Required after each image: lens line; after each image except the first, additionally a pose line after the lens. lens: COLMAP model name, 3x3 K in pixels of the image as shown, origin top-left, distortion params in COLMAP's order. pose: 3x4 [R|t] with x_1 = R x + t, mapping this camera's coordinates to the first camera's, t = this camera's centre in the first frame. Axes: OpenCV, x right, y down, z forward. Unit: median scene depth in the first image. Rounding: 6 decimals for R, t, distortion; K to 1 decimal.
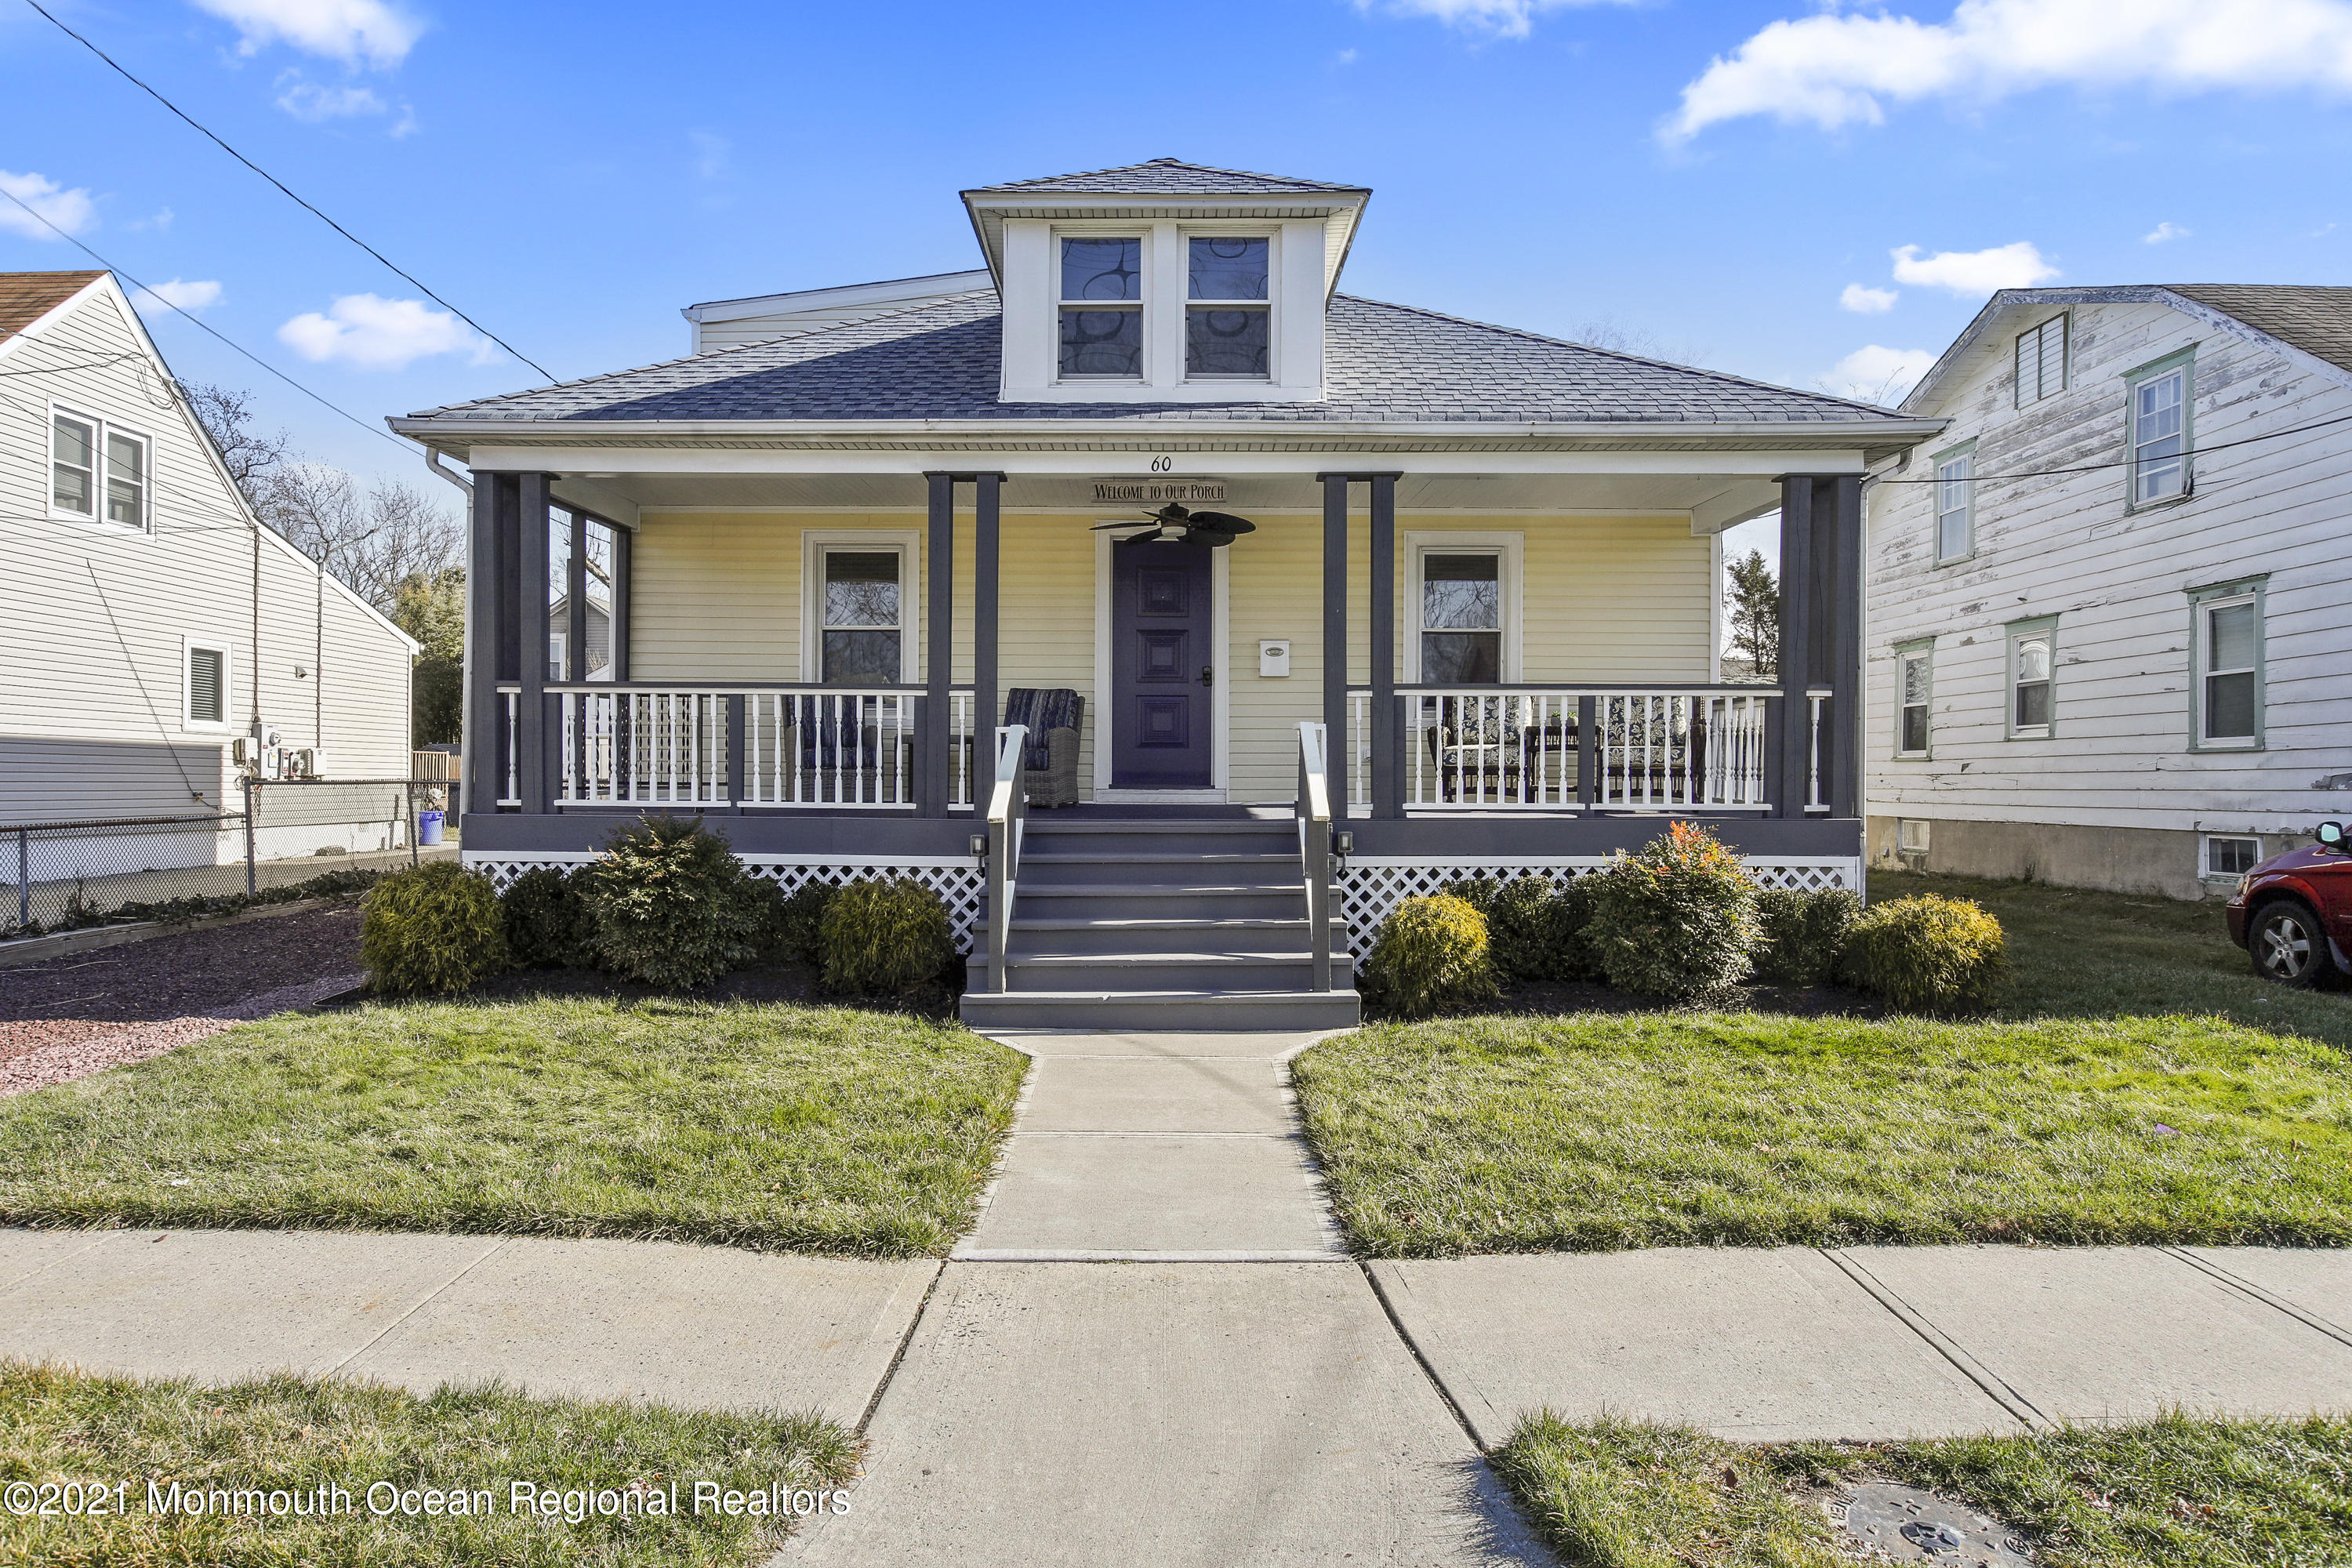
lens RADIAL K [[1473.4, 0, 1176.0], [0, 1473.4, 784.0], [0, 0, 1]] dist [-0.001380, 0.003090]
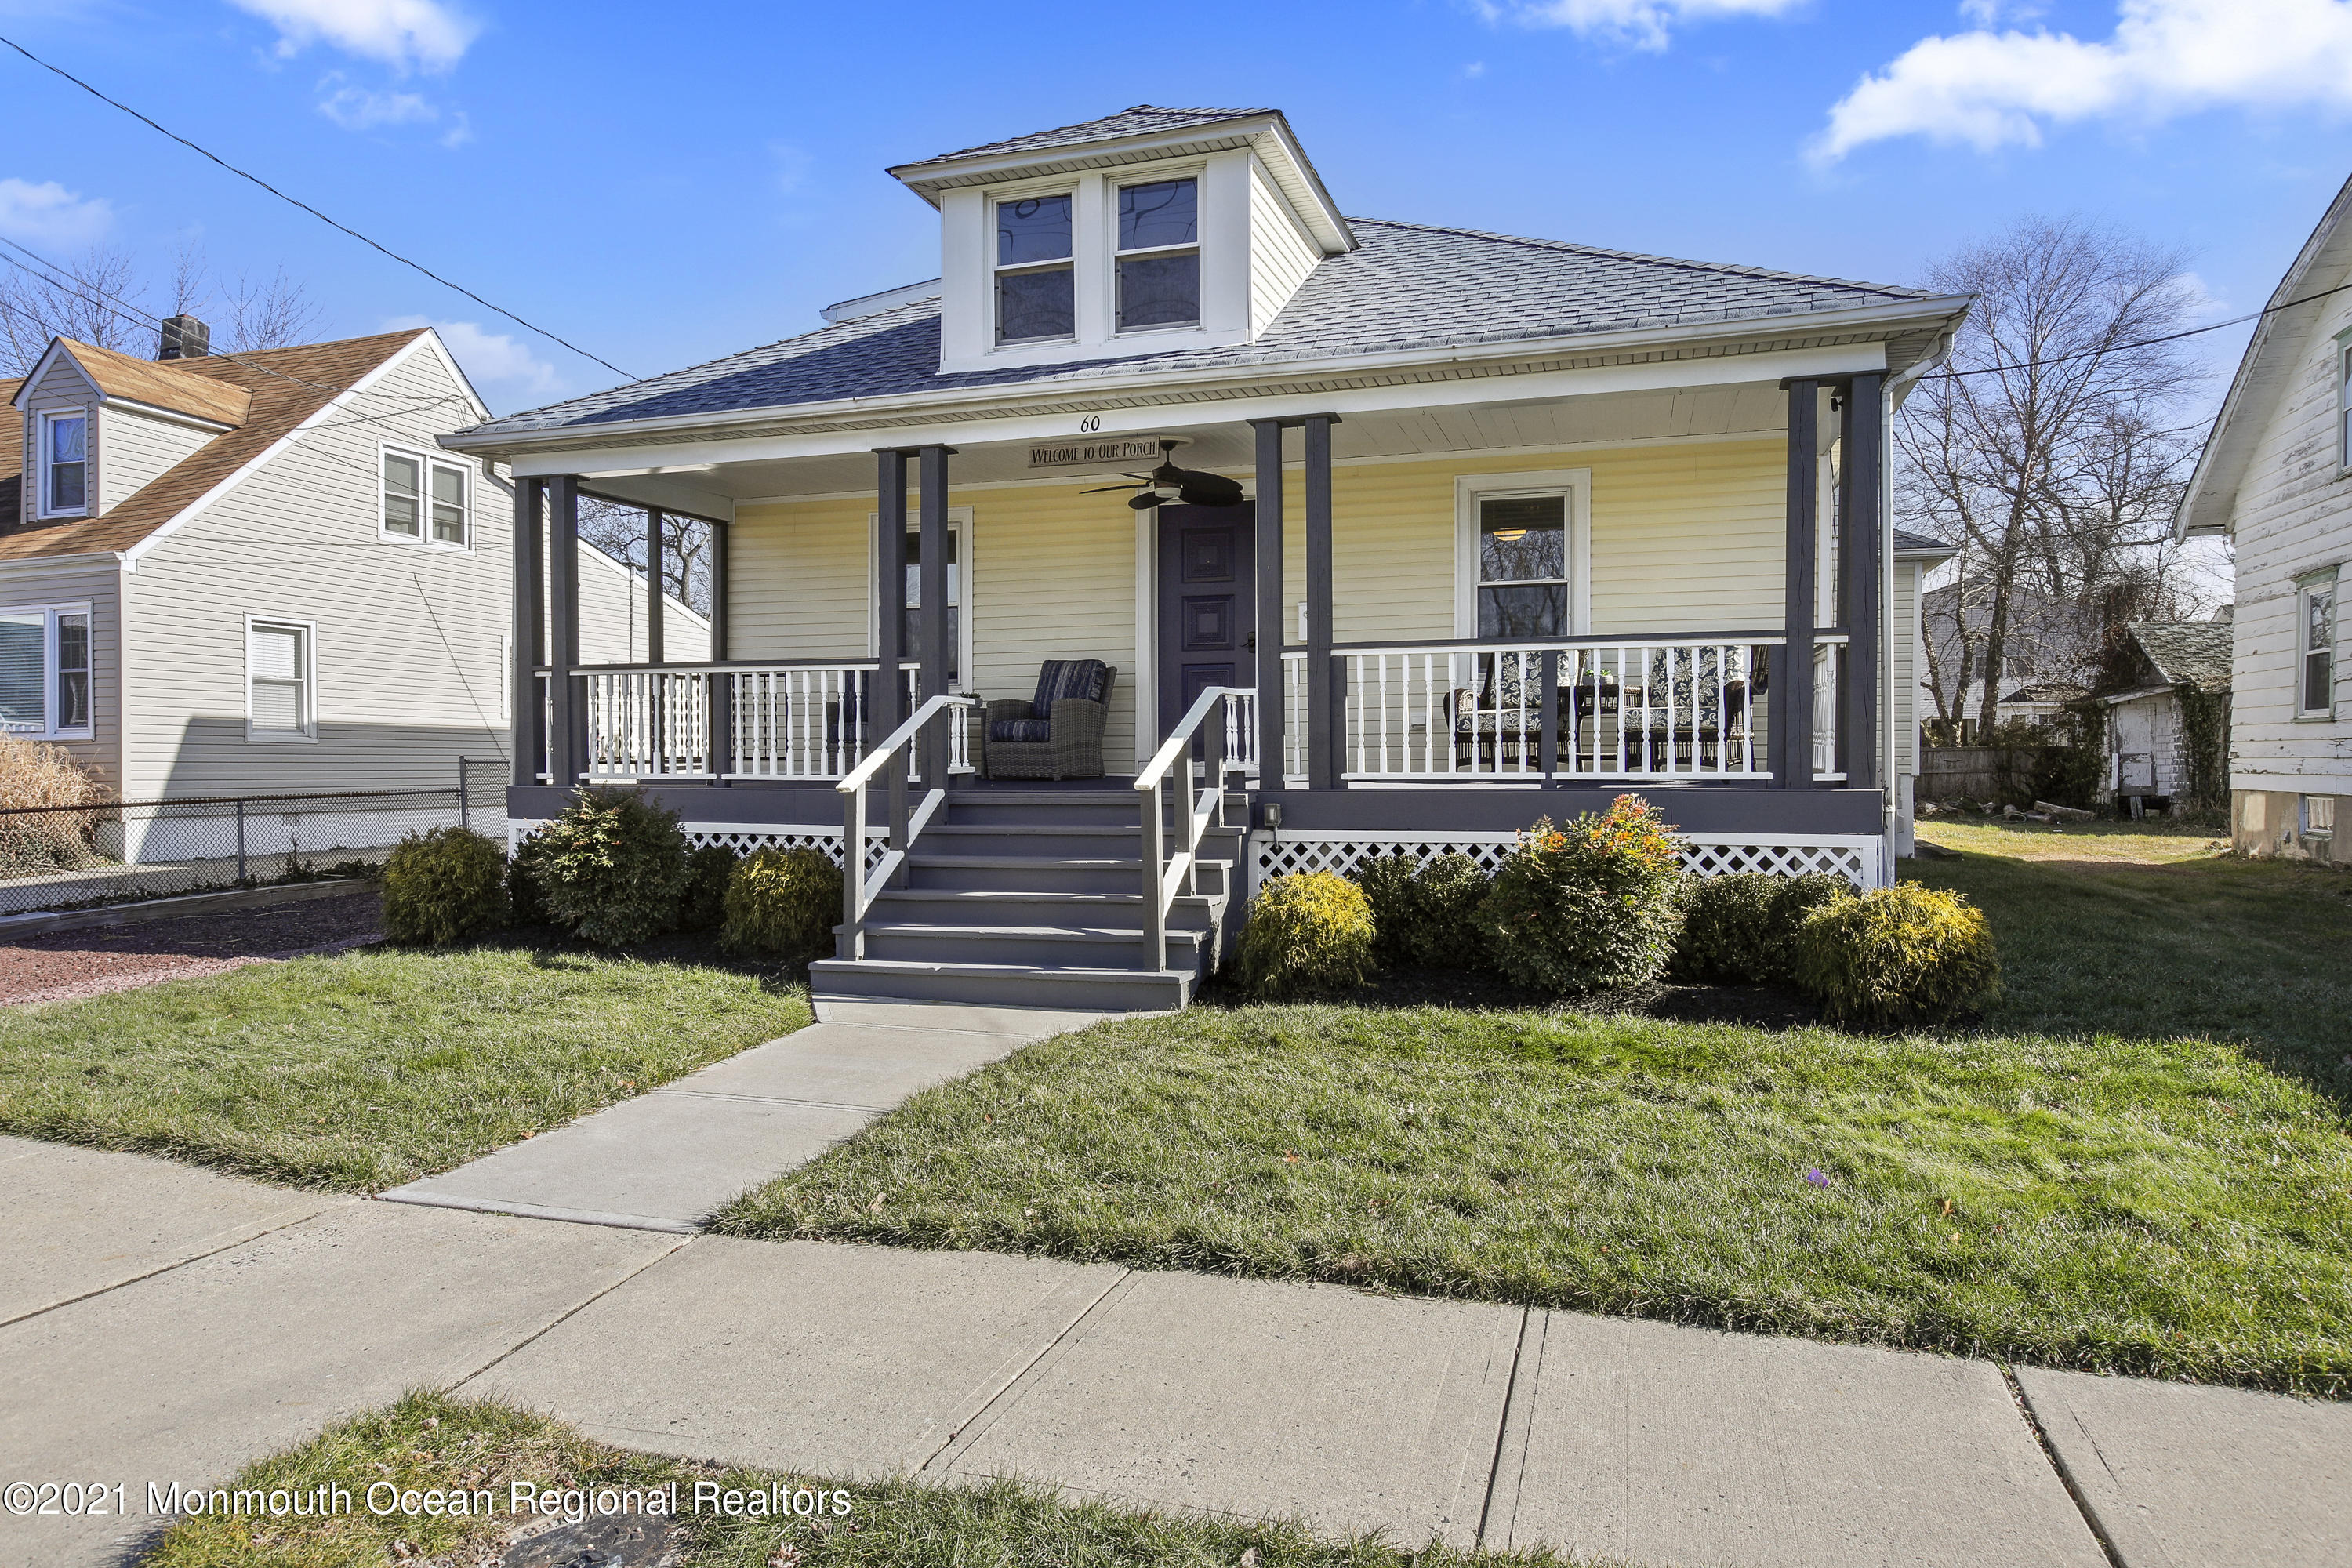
lens RADIAL K [[1498.4, 0, 1176.0], [0, 1498.4, 784.0], [0, 0, 1]] dist [-0.003689, -0.000363]
pose [[0.949100, -0.001723, -0.314970, 0.350160], [0.006155, 0.999896, 0.013075, 0.006968], [0.314914, -0.014348, 0.949012, 0.077874]]
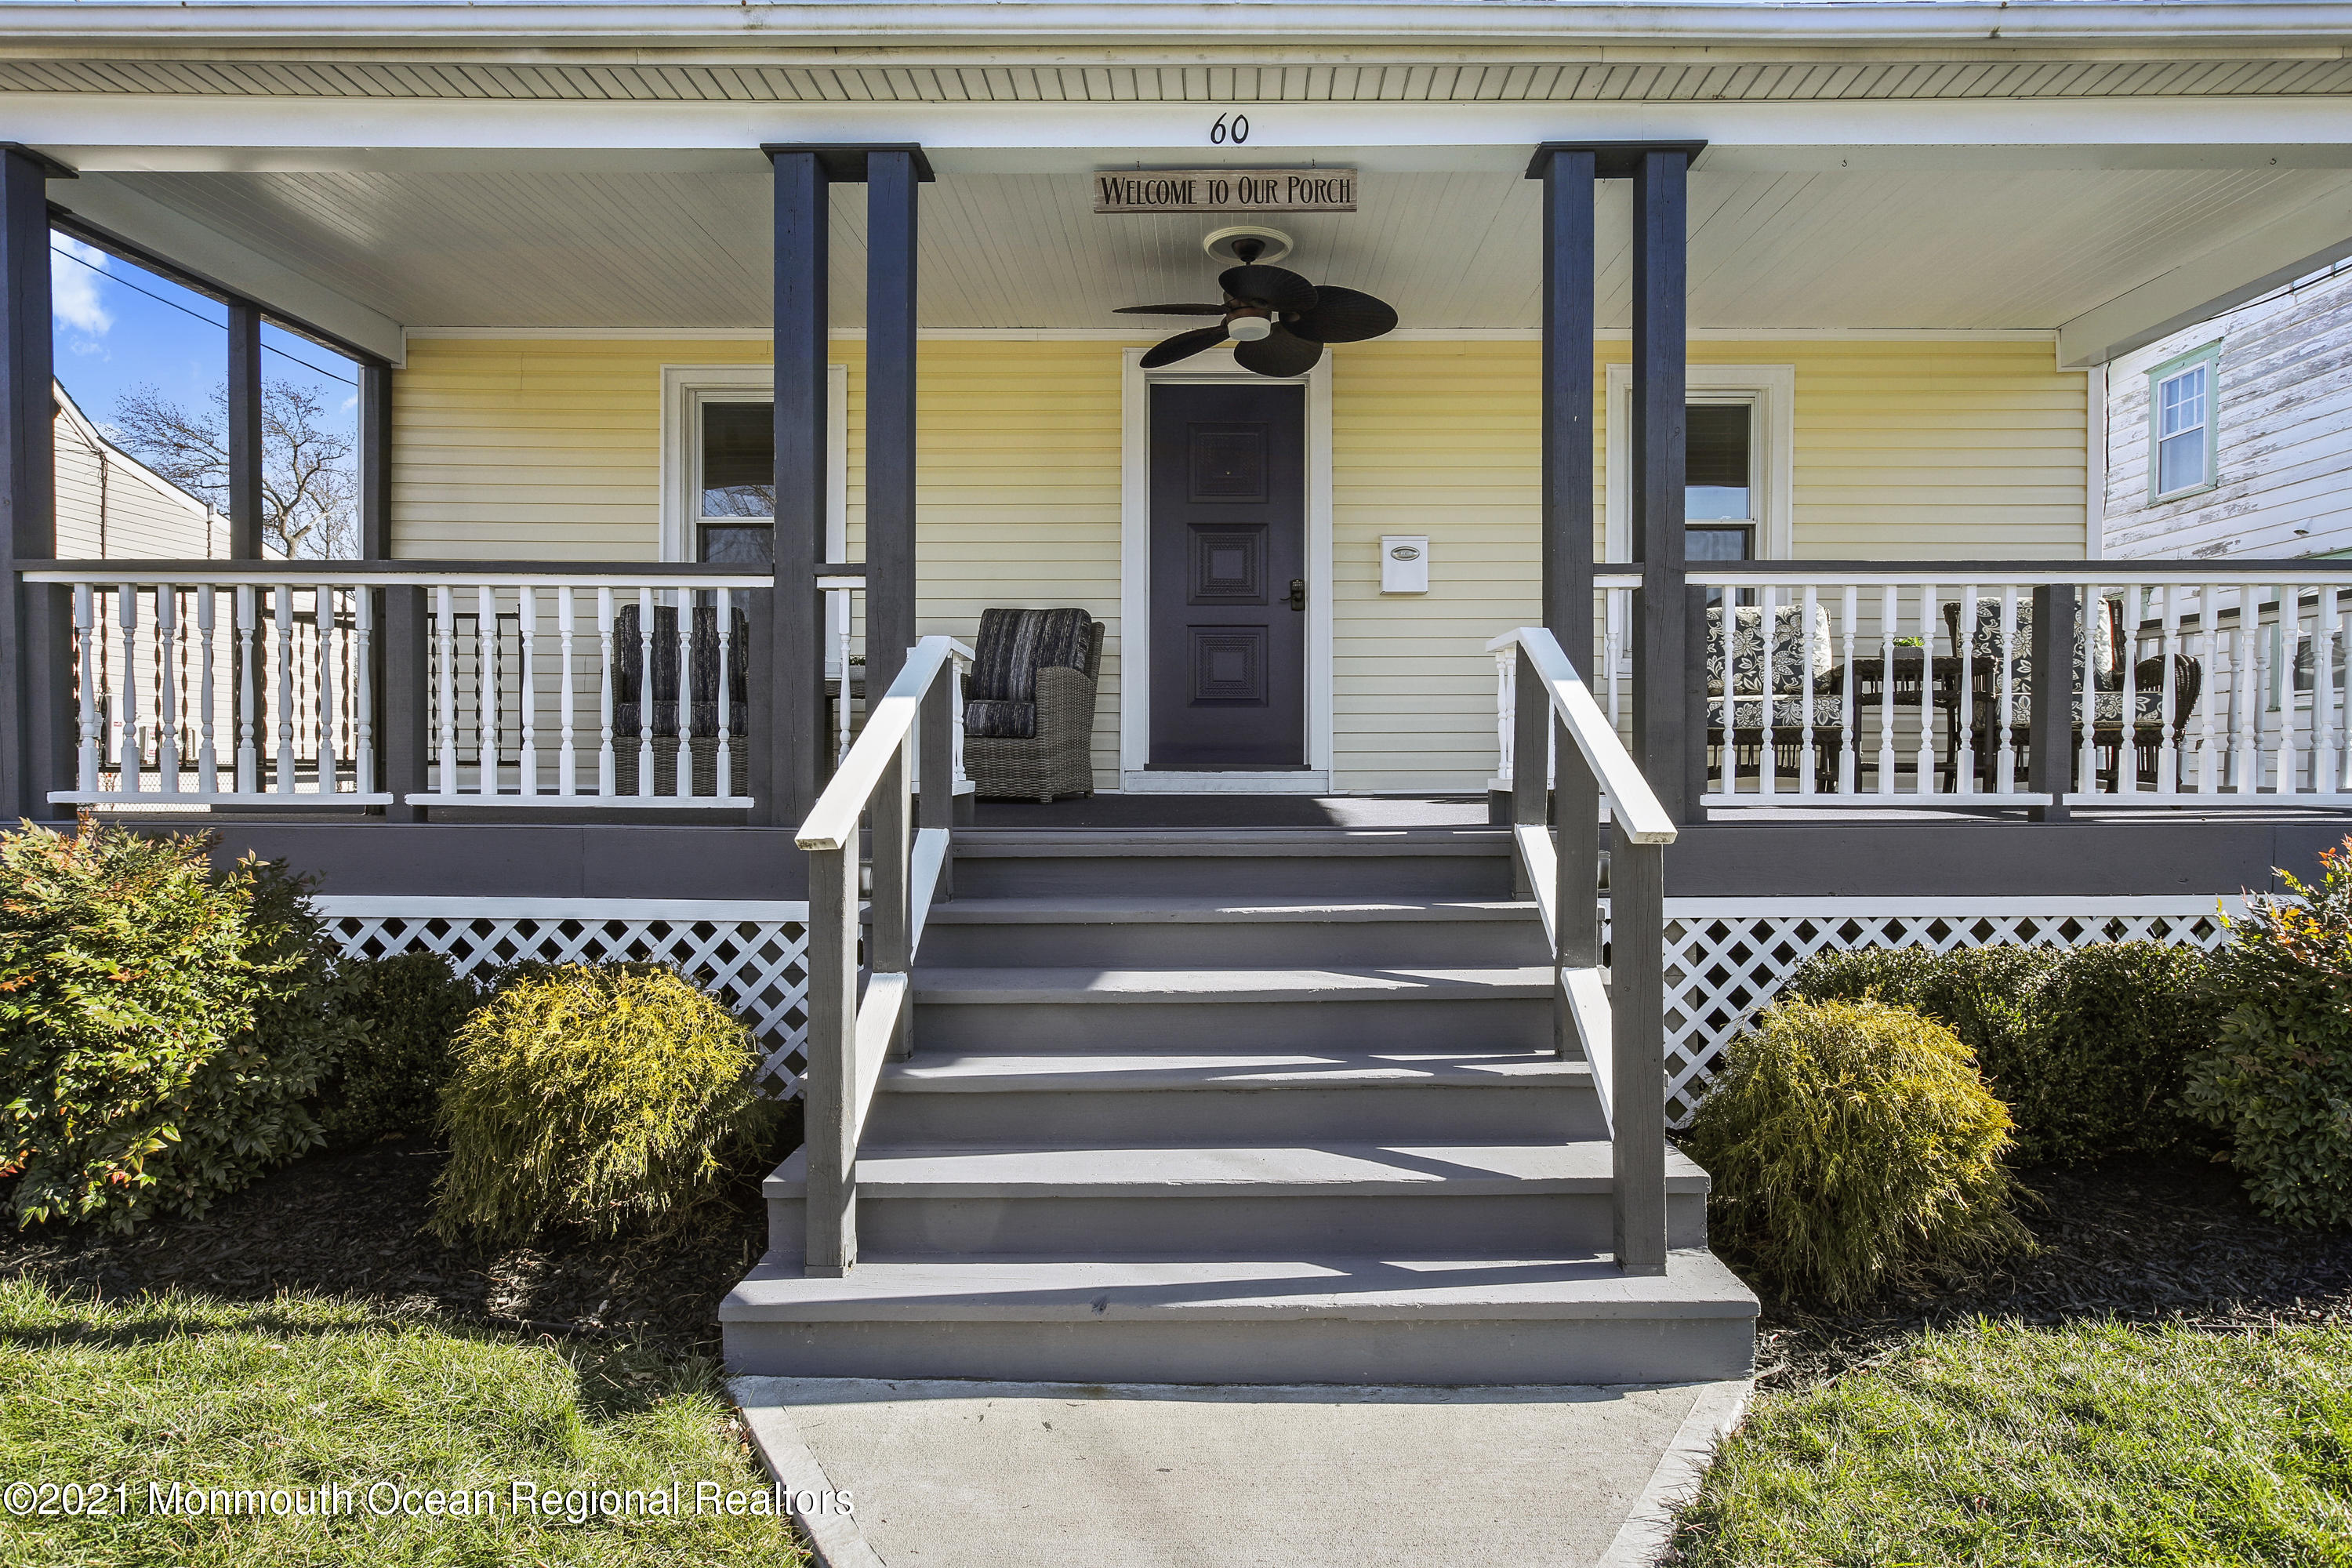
lens RADIAL K [[1278.9, 0, 1226.1], [0, 1278.9, 783.9], [0, 0, 1]] dist [0.000093, 0.000468]
pose [[0.999993, -0.002588, -0.002827, -0.010628], [0.002615, 0.999949, 0.009734, 0.004693], [0.002801, -0.009742, 0.999949, 0.550638]]
